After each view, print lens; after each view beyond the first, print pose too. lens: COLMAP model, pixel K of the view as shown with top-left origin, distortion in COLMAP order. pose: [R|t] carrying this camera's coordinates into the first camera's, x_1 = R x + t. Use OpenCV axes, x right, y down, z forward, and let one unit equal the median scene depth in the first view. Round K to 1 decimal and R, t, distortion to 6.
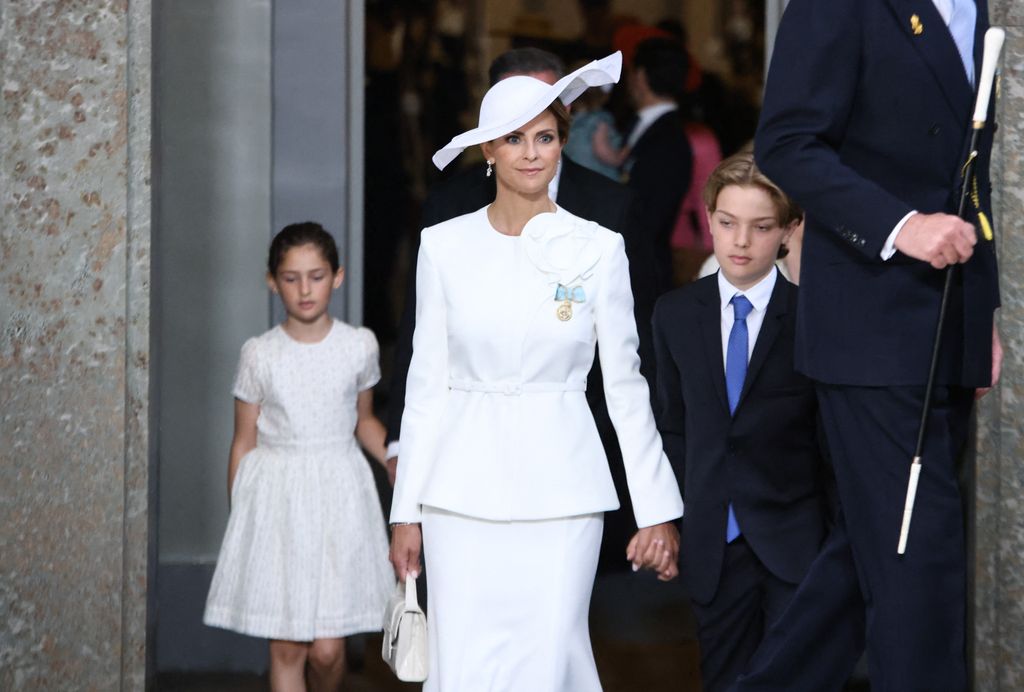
lens RADIAL K [[6547.8, 0, 579.2], [0, 6547.8, 306.4], [0, 0, 1]] dist [1.480394, 0.000000]
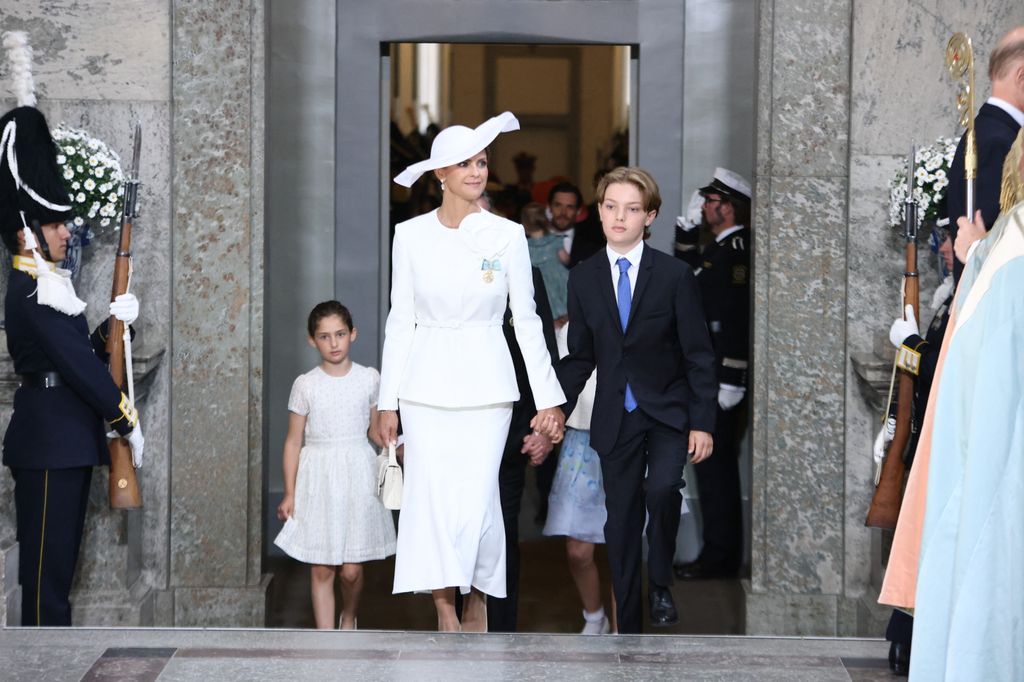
lens RADIAL K [[6608.9, 0, 506.3], [0, 6608.9, 331.8], [0, 0, 1]] dist [2.791595, 0.000000]
pose [[0.999978, 0.003014, 0.005859, -0.012919], [-0.002912, 0.999845, -0.017358, 0.026930], [-0.005910, 0.017340, 0.999832, -0.696497]]
